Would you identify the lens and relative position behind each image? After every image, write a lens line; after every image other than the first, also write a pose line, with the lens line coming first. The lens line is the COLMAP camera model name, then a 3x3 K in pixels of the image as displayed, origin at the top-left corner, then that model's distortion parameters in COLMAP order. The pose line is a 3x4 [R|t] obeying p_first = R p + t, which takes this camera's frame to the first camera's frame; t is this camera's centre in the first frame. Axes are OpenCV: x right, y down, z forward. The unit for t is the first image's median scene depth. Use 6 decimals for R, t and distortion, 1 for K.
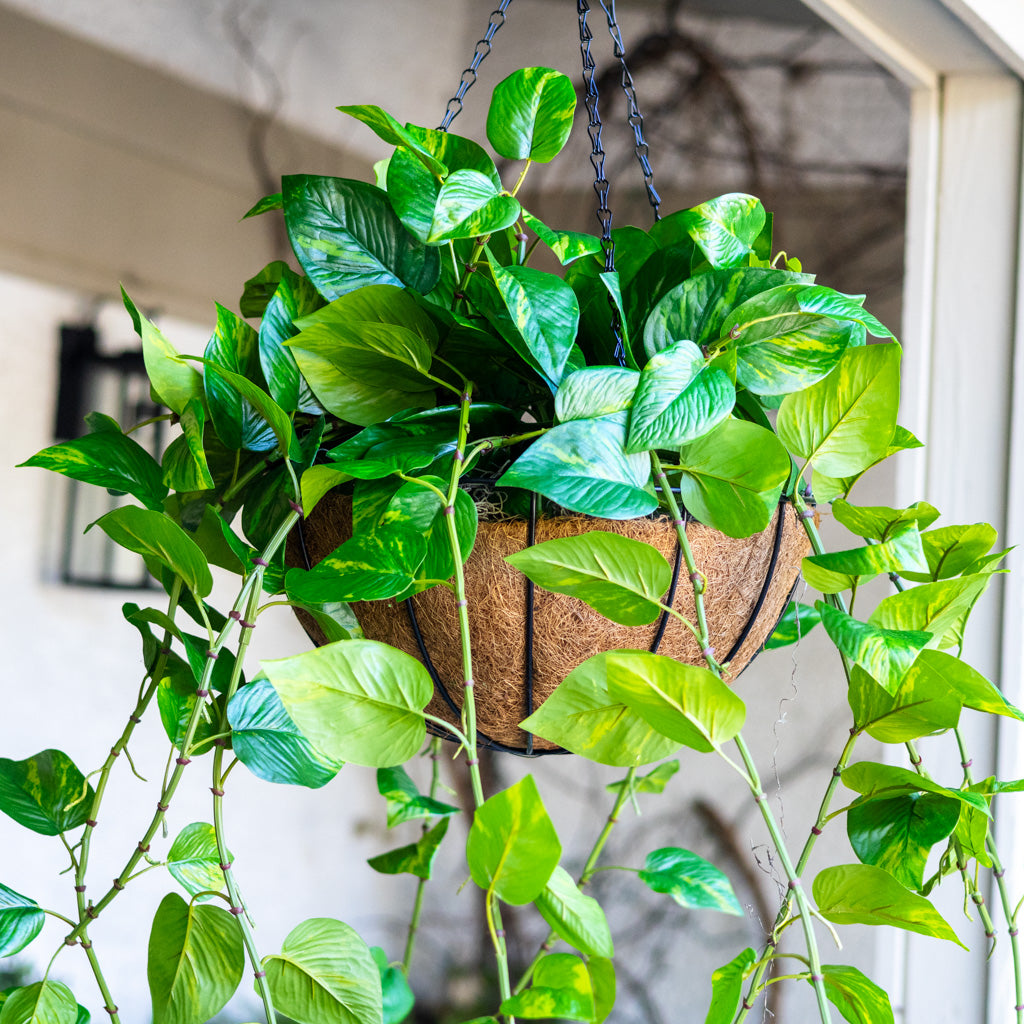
lens RADIAL K [[3488.6, 0, 512.8], [0, 3488.6, 552.0], [0, 0, 1]] dist [0.136030, -0.933448]
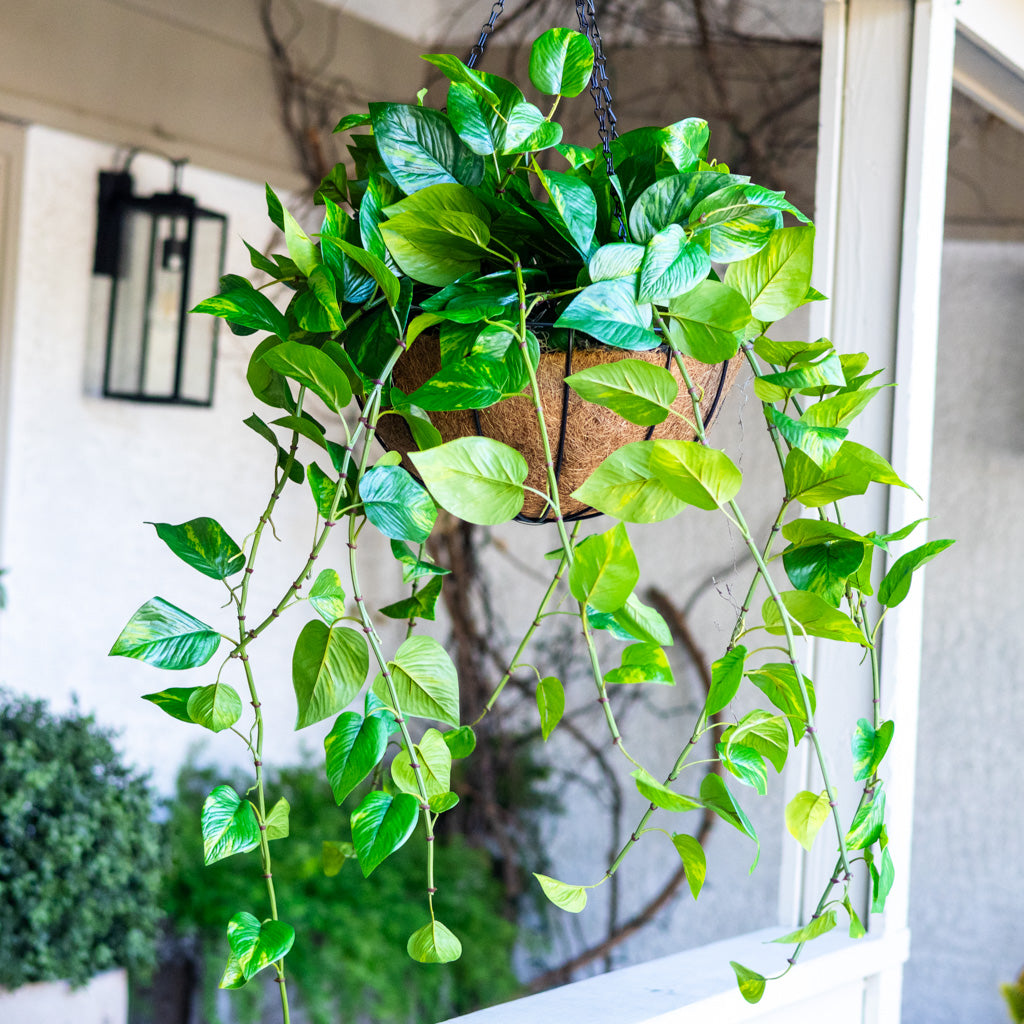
lens RADIAL K [[3707.6, 0, 512.0], [0, 3707.6, 512.0], [0, 0, 1]] dist [0.232831, -0.262134]
pose [[0.984902, -0.011500, 0.172729, -0.275952], [0.006863, 0.999601, 0.027416, 0.014335], [-0.172975, -0.025817, 0.984588, -0.475188]]
